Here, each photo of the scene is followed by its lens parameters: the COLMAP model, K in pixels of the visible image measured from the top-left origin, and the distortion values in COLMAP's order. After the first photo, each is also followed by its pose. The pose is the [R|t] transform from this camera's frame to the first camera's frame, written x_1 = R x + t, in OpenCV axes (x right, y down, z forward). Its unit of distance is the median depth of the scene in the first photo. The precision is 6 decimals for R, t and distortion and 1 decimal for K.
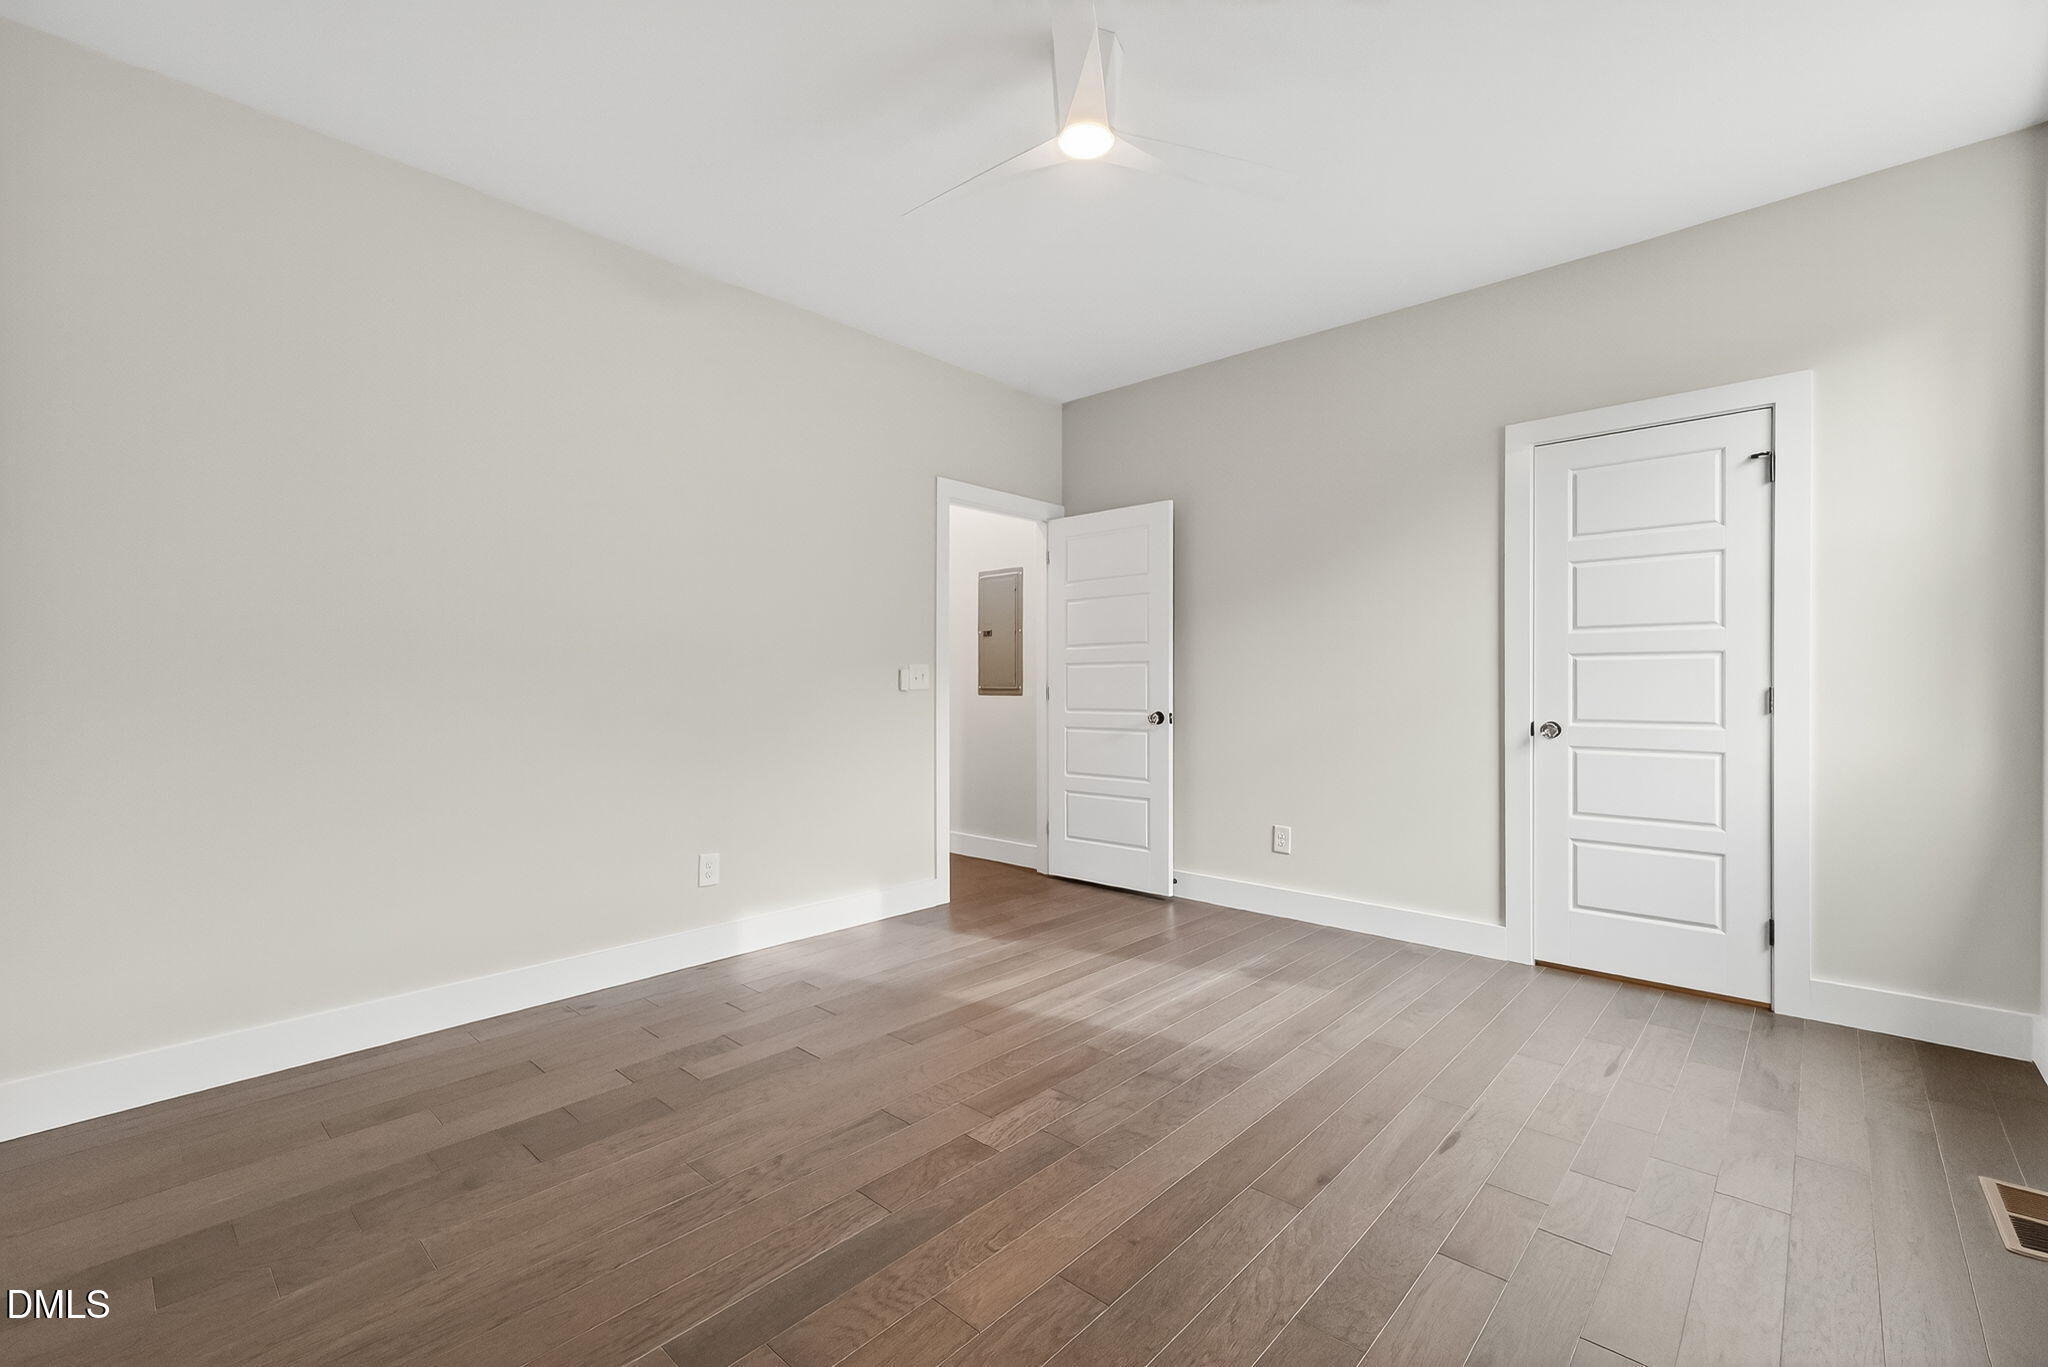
lens RADIAL K [[871.6, 0, 1026.3], [0, 871.6, 689.9], [0, 0, 1]] dist [-0.001481, -0.000322]
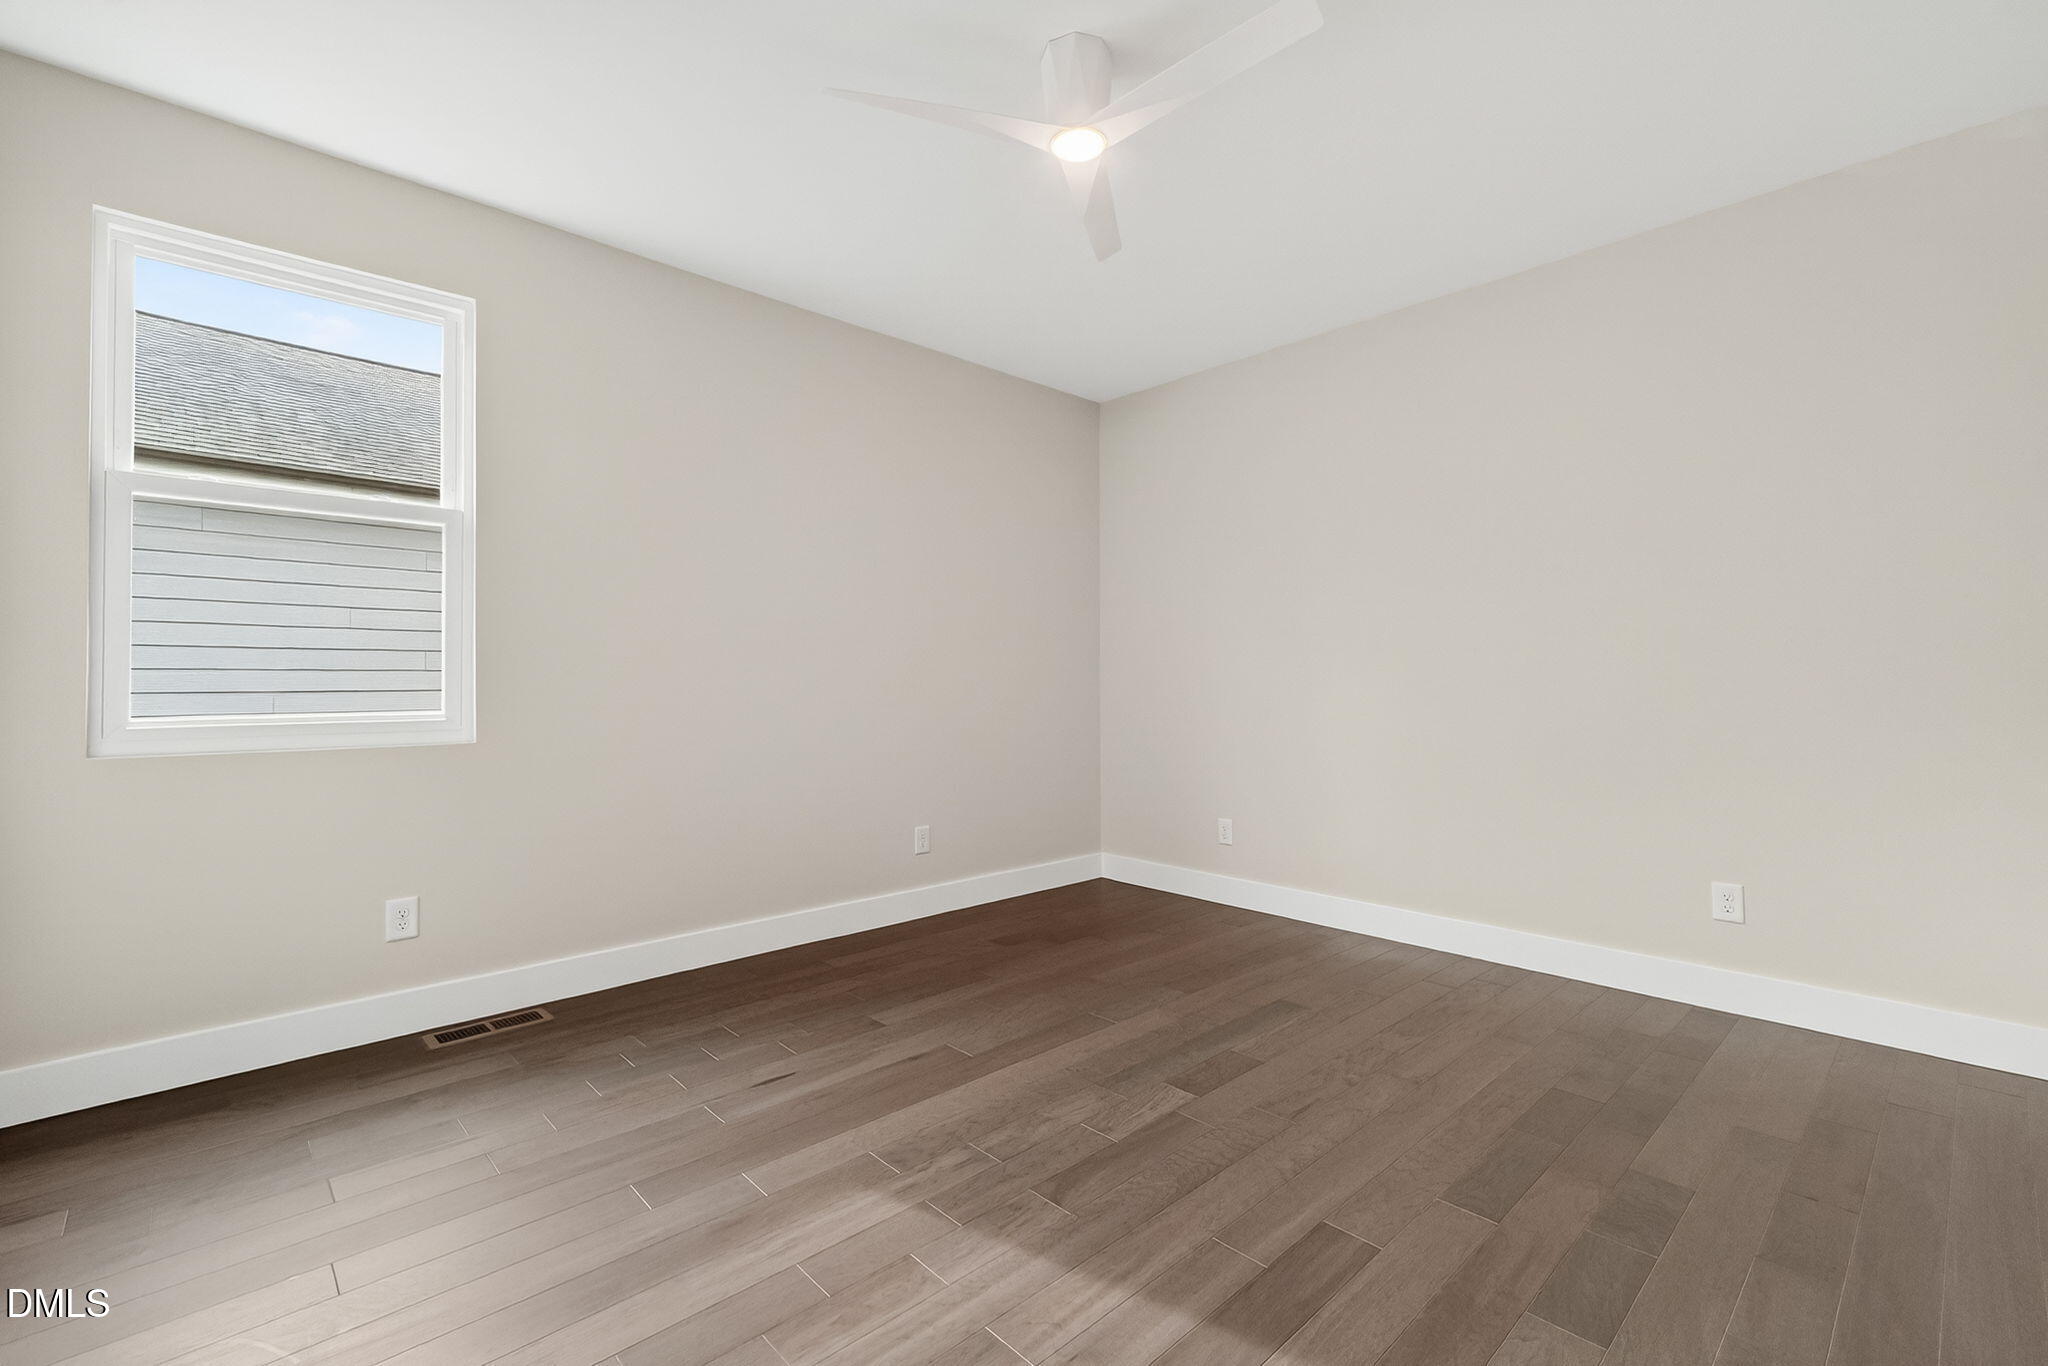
lens RADIAL K [[871.6, 0, 1025.6], [0, 871.6, 677.6], [0, 0, 1]] dist [-0.001481, -0.000322]
pose [[-0.996313, 0.002388, 0.085765, 0.042746], [0.002907, 0.999978, 0.005930, -0.020287], [-0.085749, 0.006158, -0.996298, 1.831317]]
